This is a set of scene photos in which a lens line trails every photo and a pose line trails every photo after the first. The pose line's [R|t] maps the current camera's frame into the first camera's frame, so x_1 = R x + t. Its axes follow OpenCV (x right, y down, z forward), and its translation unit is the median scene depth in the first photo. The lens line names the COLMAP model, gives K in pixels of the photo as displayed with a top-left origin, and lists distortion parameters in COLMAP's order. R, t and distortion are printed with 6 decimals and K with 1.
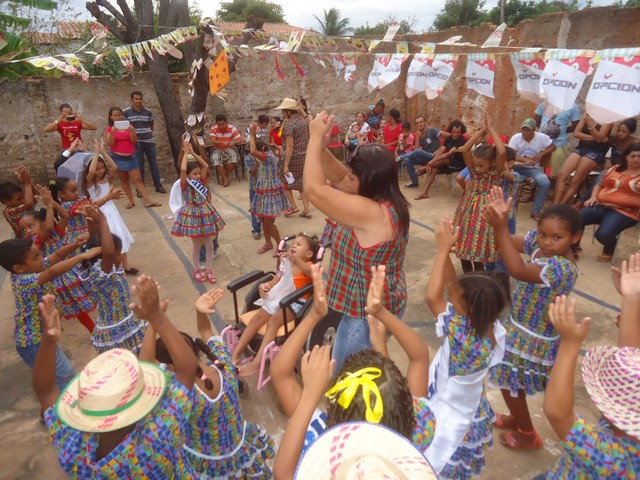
lens RADIAL K [[468.2, 0, 321.1], [0, 468.2, 239.4], [0, 0, 1]] dist [-0.004124, 0.001930]
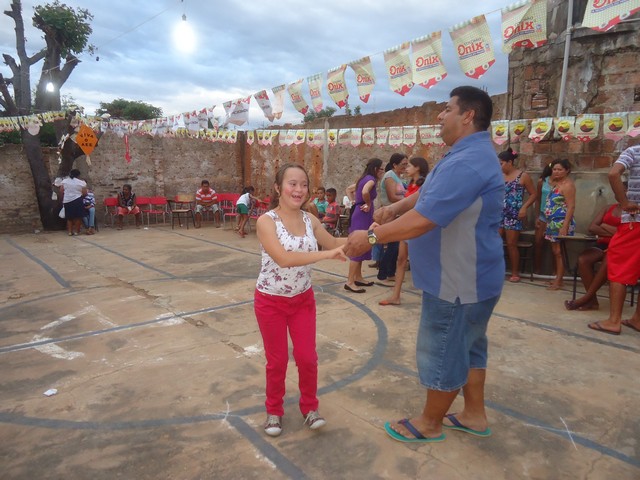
lens RADIAL K [[464.1, 0, 321.3], [0, 464.1, 239.7], [0, 0, 1]] dist [-0.007016, 0.004131]
pose [[0.971429, 0.001650, 0.237324, 0.112618], [0.046797, 0.979011, -0.198360, 0.174617], [-0.232670, 0.203799, 0.950963, -0.309117]]
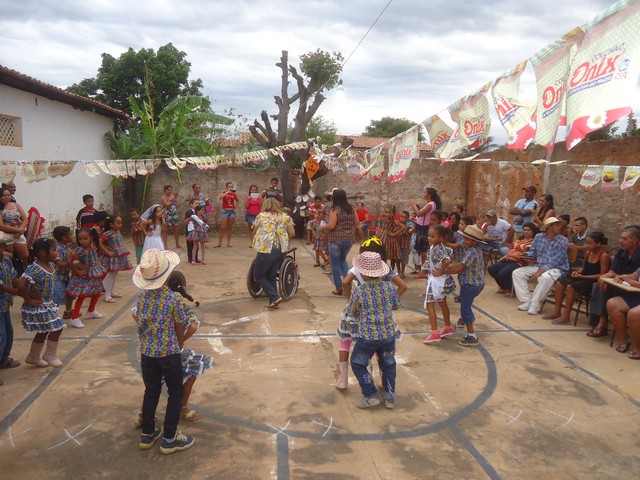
lens RADIAL K [[464.1, 0, 321.3], [0, 464.1, 239.7], [0, 0, 1]] dist [-0.007016, 0.004131]
pose [[0.947900, 0.104808, -0.300832, 0.255248], [-0.165962, 0.968527, -0.185506, 0.138423], [0.271922, 0.225768, 0.935461, -0.351768]]
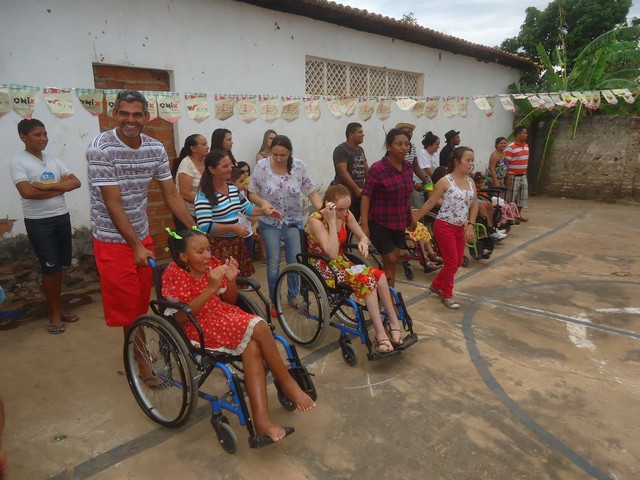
lens RADIAL K [[464.9, 0, 321.9], [0, 464.9, 239.4], [0, 0, 1]] dist [-0.007106, 0.002636]
pose [[0.403777, 0.230180, -0.885427, 0.237770], [-0.324016, 0.941077, 0.096888, 0.132392], [0.855557, 0.247771, 0.454567, -0.239069]]
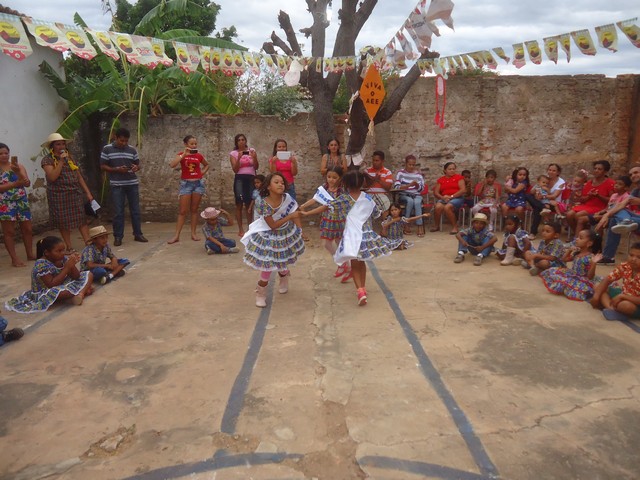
lens RADIAL K [[464.9, 0, 321.9], [0, 464.9, 239.4], [0, 0, 1]] dist [-0.007106, 0.002636]
pose [[0.905388, 0.111057, -0.409803, 0.069147], [-0.167224, 0.980445, -0.103749, -0.001761], [0.390267, 0.162462, 0.906255, 0.180136]]
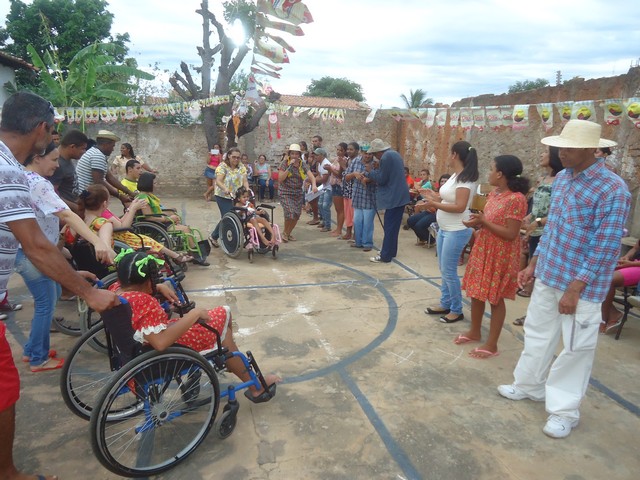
lens RADIAL K [[464.9, 0, 321.9], [0, 464.9, 239.4], [0, 0, 1]] dist [-0.007106, 0.002636]
pose [[0.977830, 0.101934, -0.182917, 0.303575], [-0.126789, 0.983405, -0.129764, 0.145869], [0.166654, 0.150079, 0.974527, -0.314398]]
